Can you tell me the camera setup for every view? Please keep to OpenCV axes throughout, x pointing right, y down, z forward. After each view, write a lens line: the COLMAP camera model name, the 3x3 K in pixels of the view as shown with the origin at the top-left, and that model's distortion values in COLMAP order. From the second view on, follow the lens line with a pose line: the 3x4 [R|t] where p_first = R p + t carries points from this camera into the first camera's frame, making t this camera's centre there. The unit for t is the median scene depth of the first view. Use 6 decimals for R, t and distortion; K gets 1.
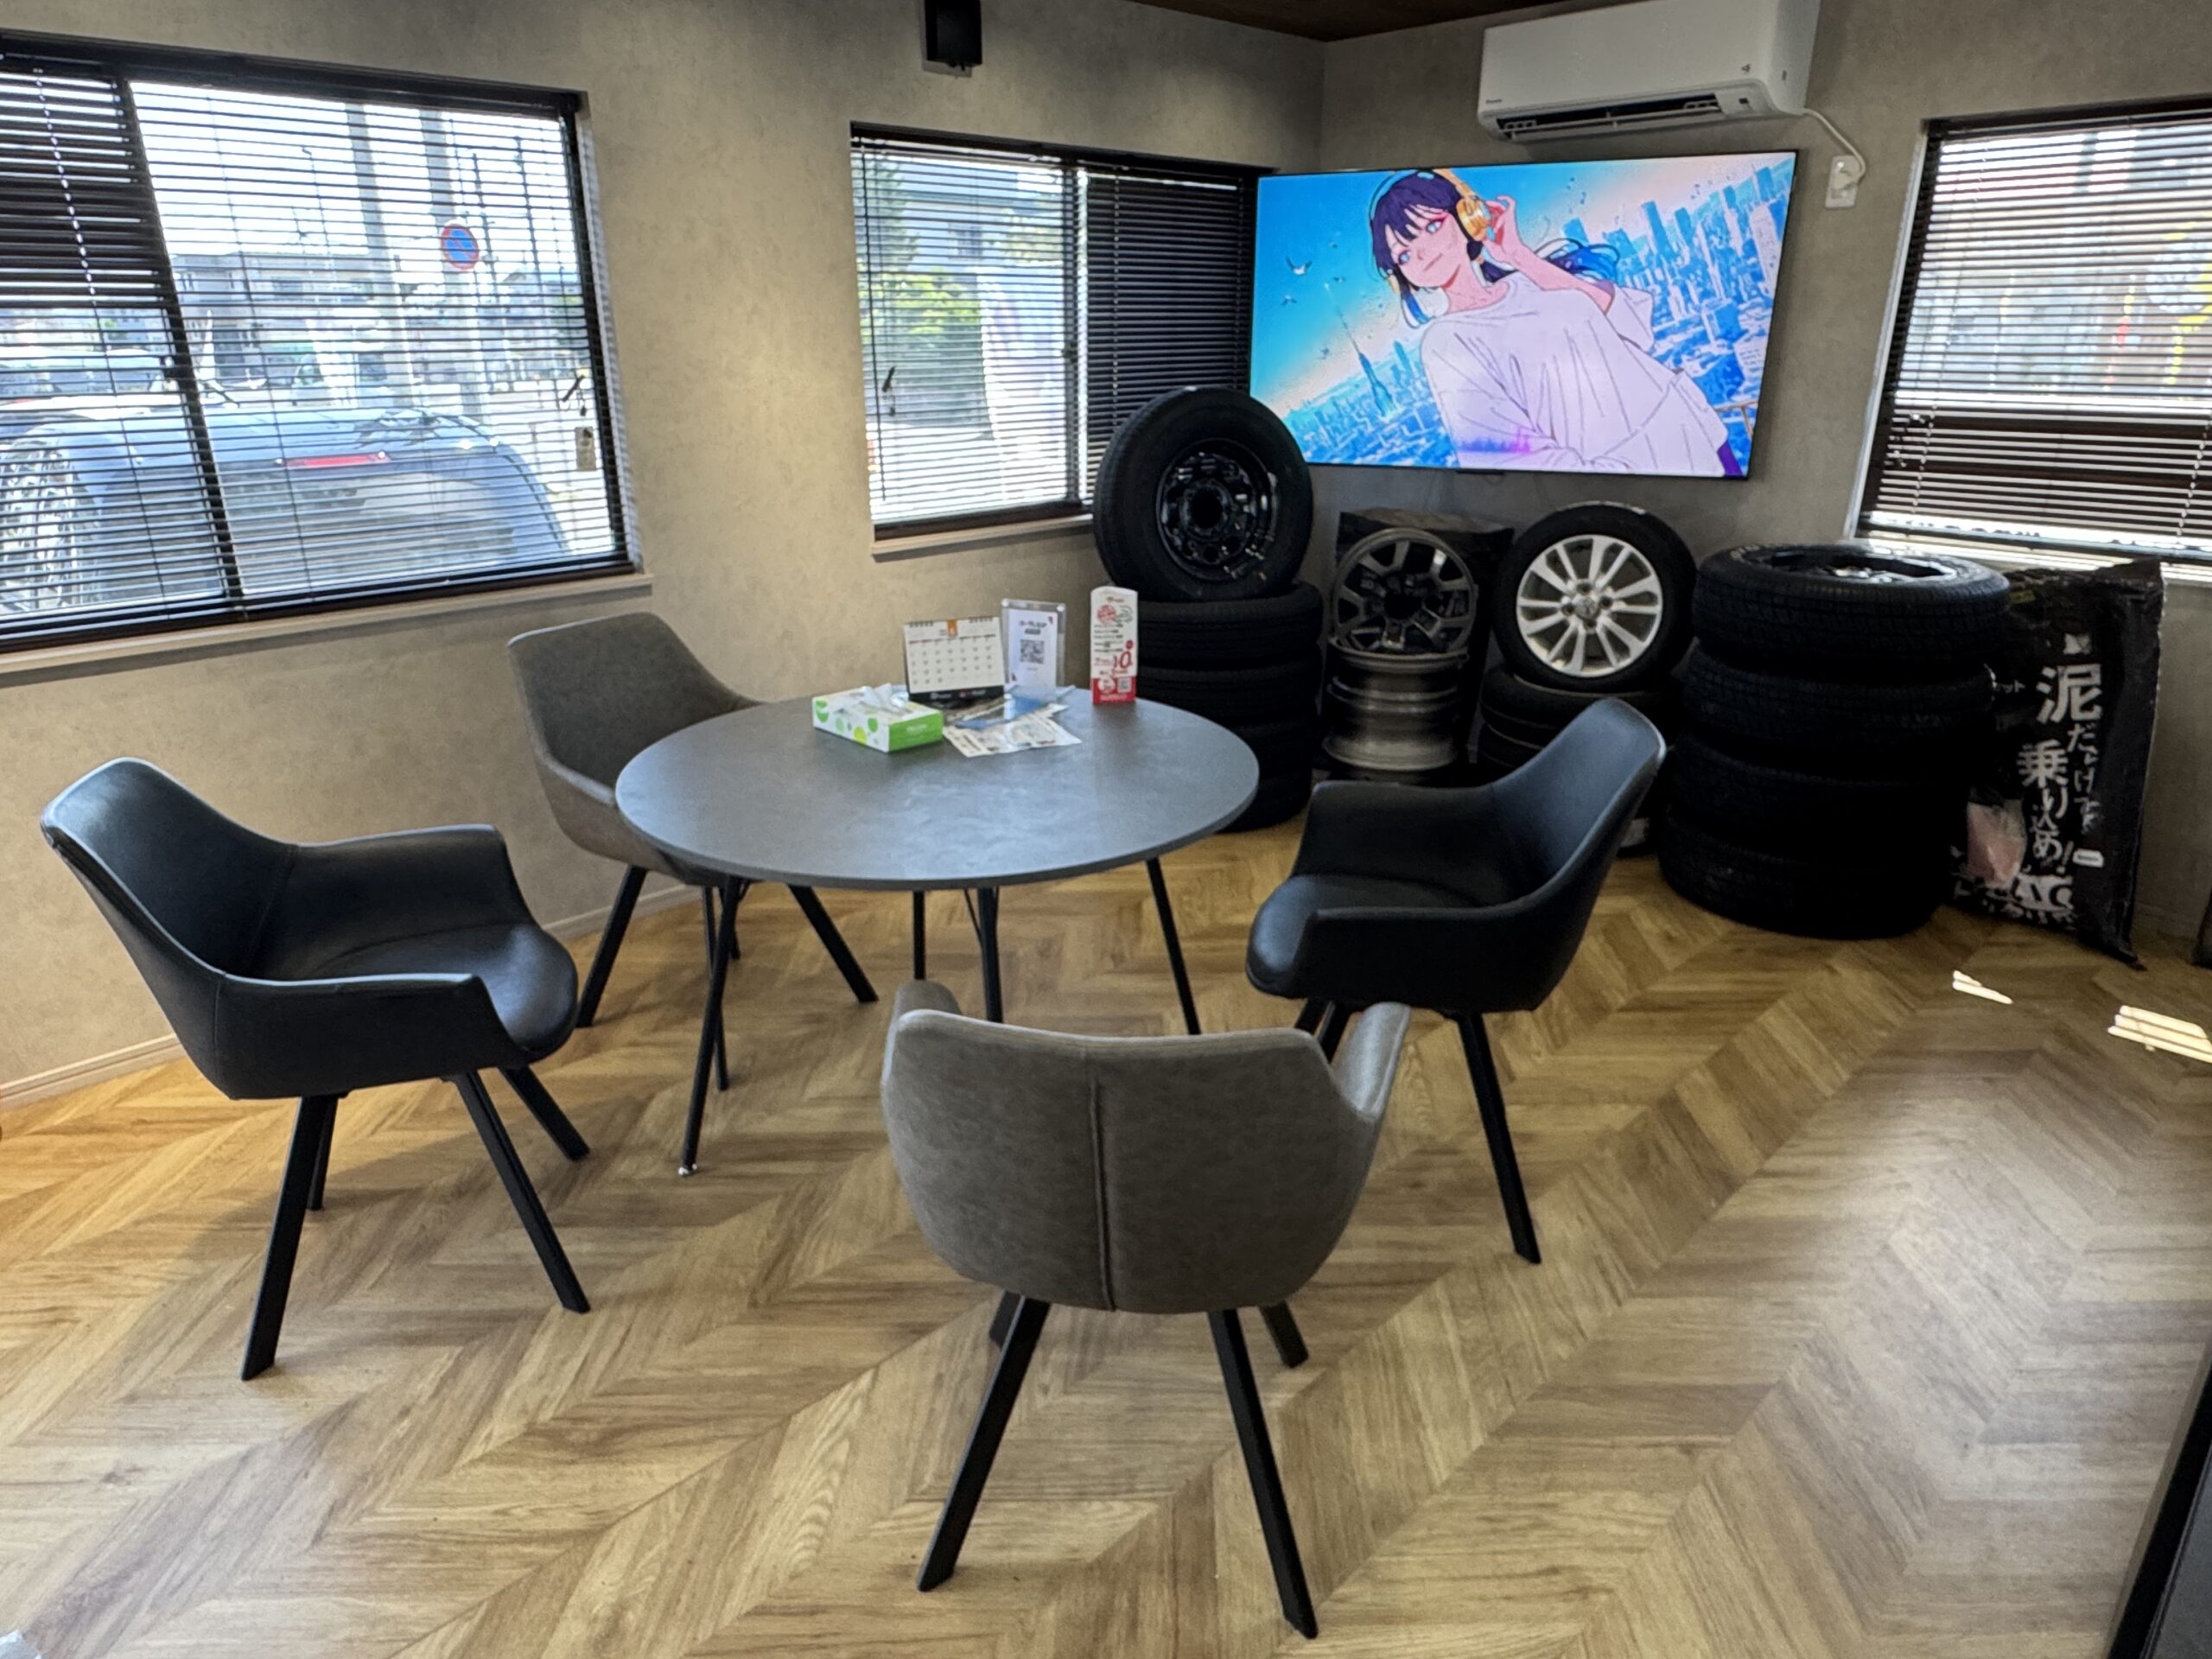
lens RADIAL K [[1338.3, 0, 1098.1], [0, 1338.3, 823.0], [0, 0, 1]] dist [-0.002136, 0.001461]
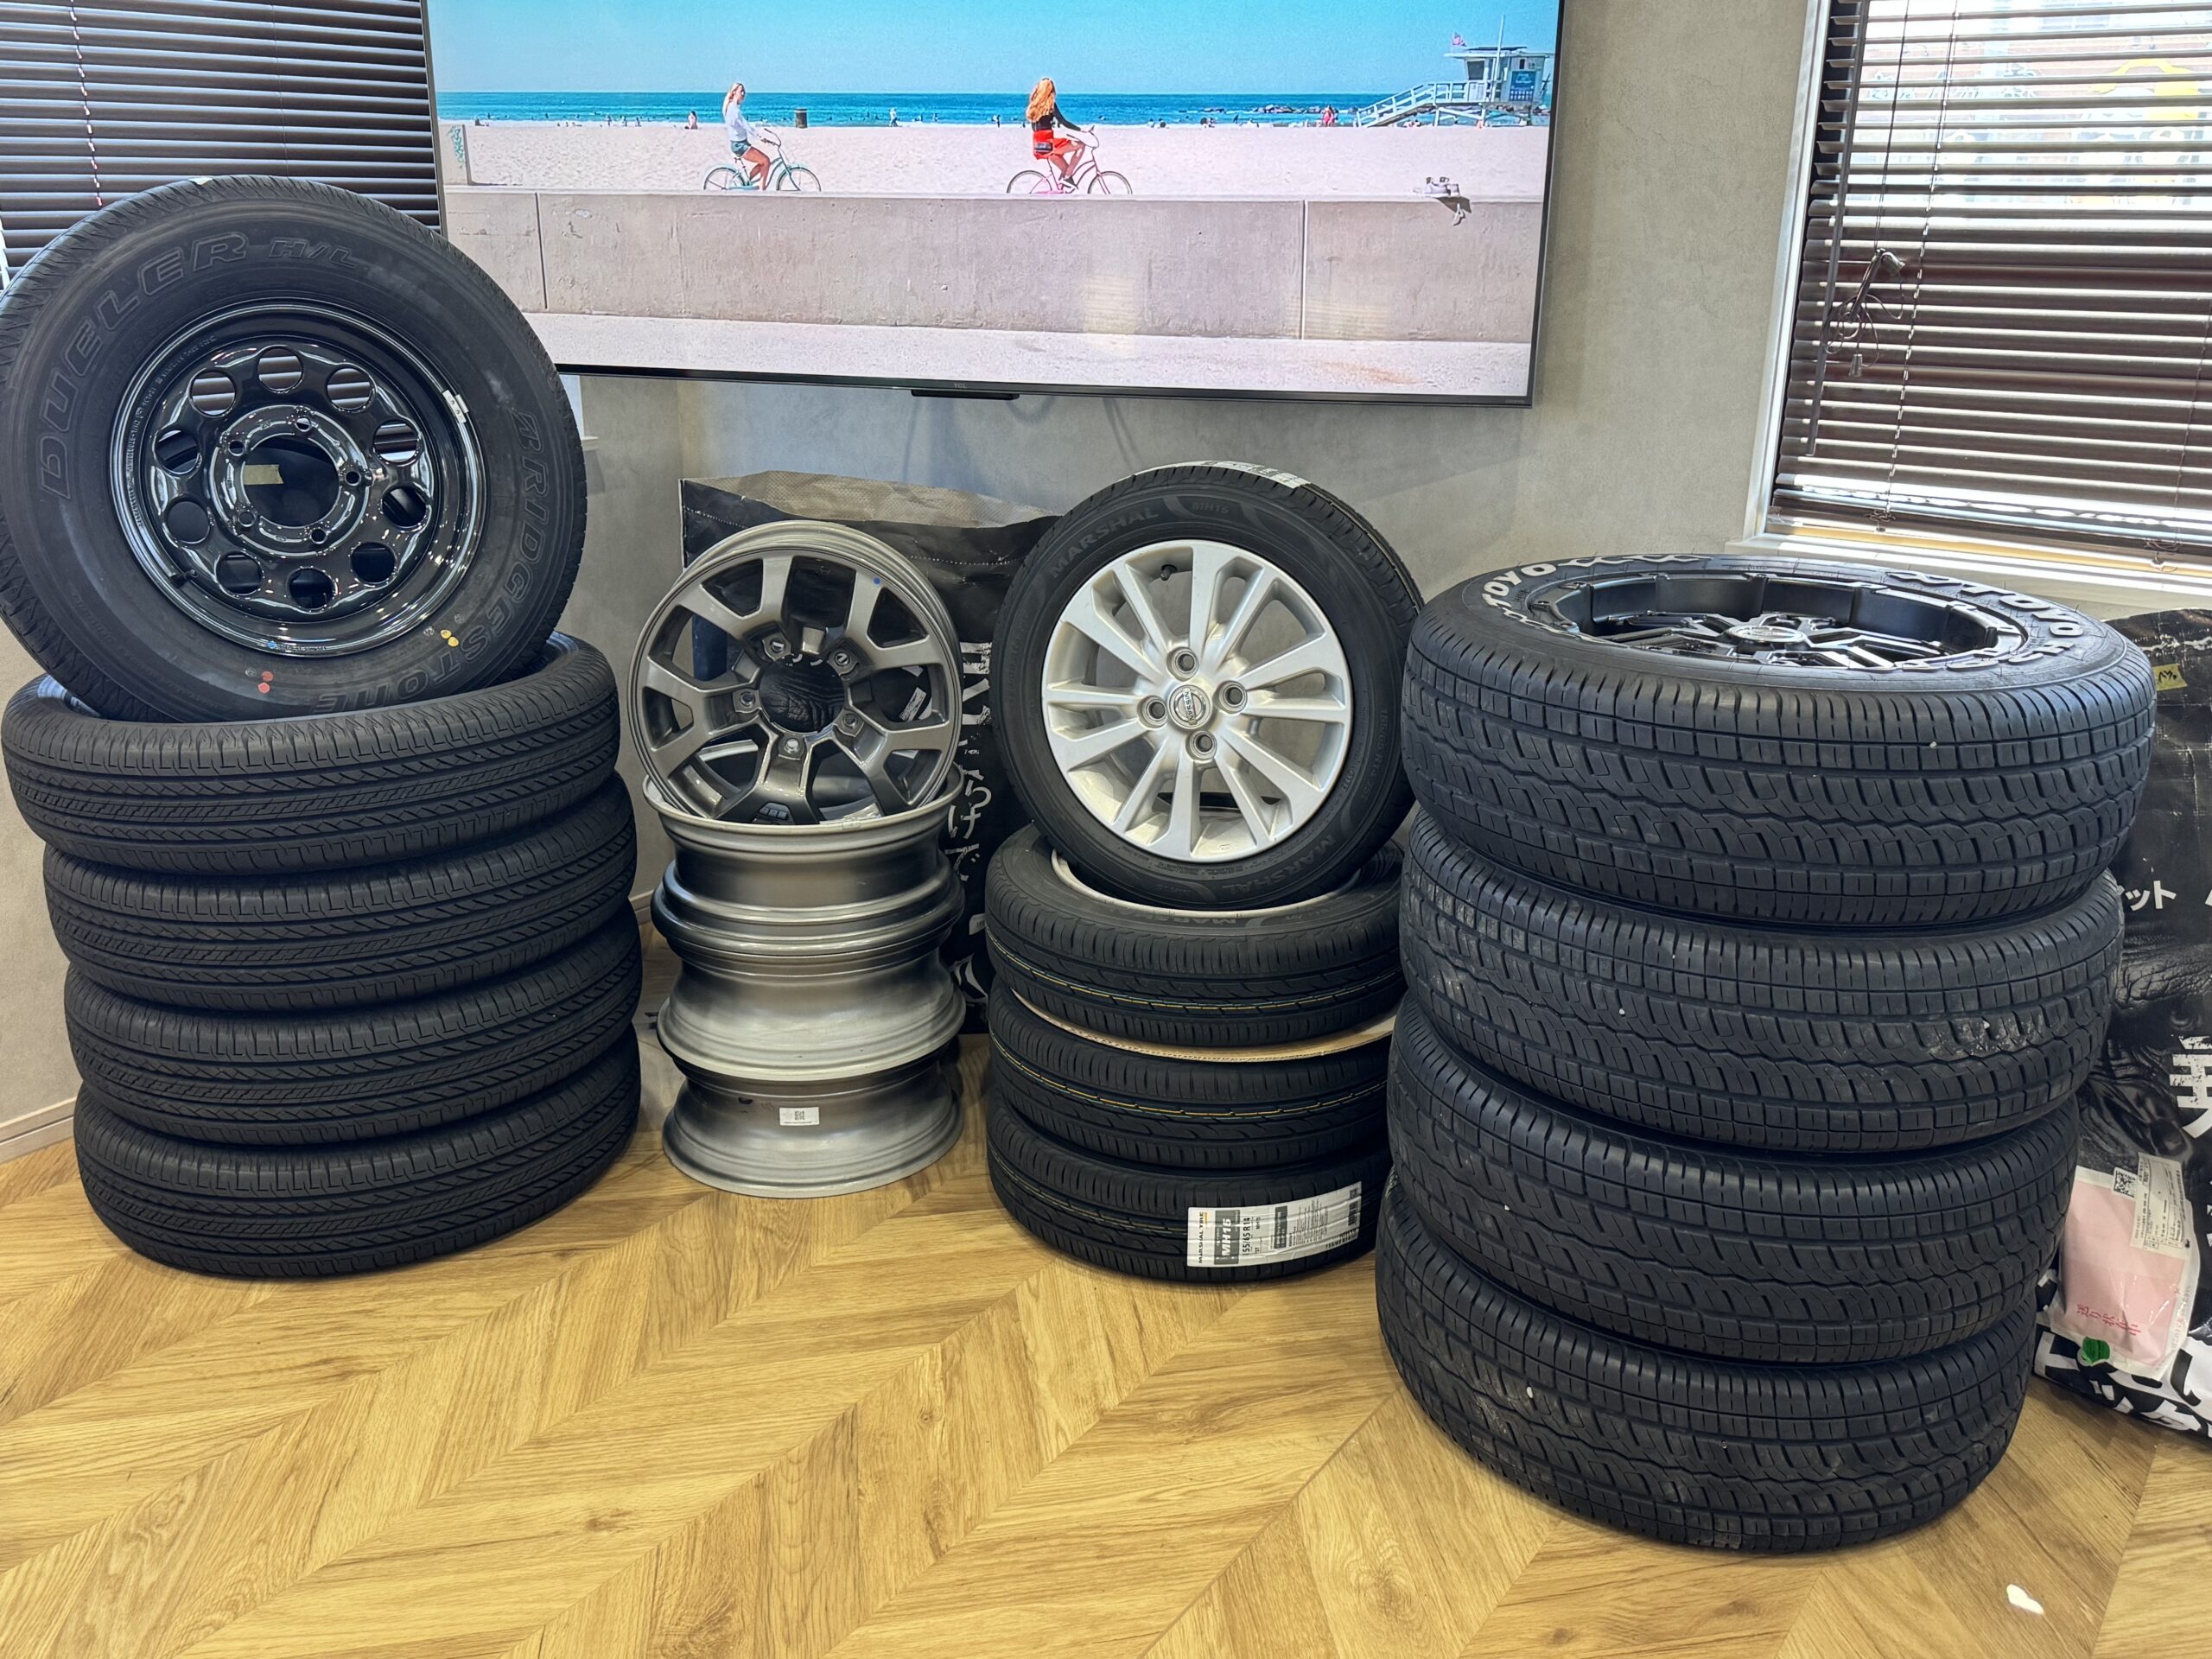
lens RADIAL K [[1866.8, 0, 1100.1], [0, 1866.8, 828.2], [0, 0, 1]] dist [0.060912, -0.057716]
pose [[0.983087, -0.043896, 0.177802, 0.230971], [0.049466, 0.998410, -0.027014, -0.108222], [-0.176334, 0.035352, 0.983695, 0.423967]]
